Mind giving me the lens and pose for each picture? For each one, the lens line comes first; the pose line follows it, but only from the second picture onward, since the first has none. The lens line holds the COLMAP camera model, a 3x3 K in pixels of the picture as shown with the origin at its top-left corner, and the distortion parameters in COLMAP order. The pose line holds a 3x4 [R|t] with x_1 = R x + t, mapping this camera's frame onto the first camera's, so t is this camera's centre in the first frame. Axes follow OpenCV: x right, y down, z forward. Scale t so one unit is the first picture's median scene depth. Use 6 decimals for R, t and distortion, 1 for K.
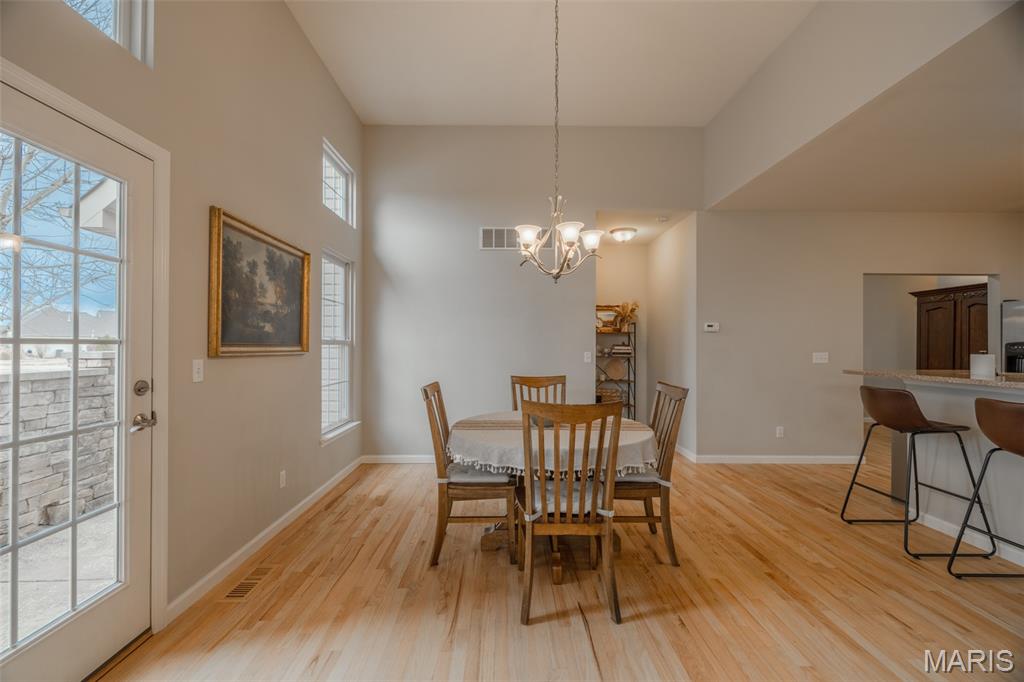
lens RADIAL K [[425.7, 0, 507.8], [0, 425.7, 343.2], [0, 0, 1]] dist [-0.002107, 0.000207]
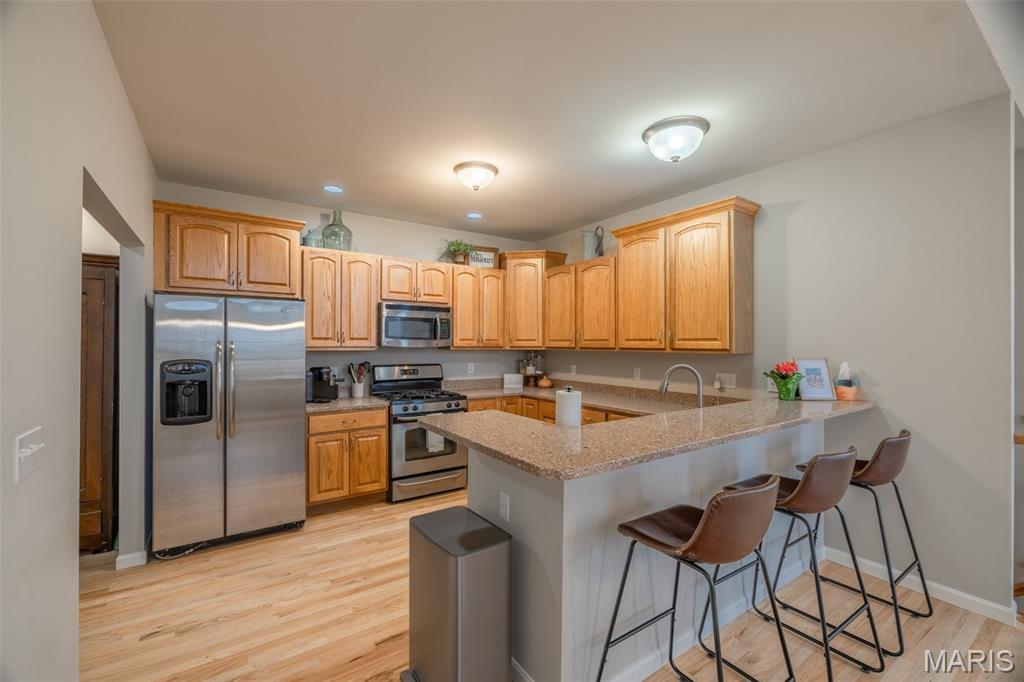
lens RADIAL K [[425.7, 0, 505.0], [0, 425.7, 341.1], [0, 0, 1]] dist [-0.002107, 0.000207]
pose [[-0.552853, -0.001262, 0.833278, 0.669326], [-0.007063, 0.999970, -0.003171, -0.054324], [-0.833249, -0.007638, -0.552846, 1.576283]]
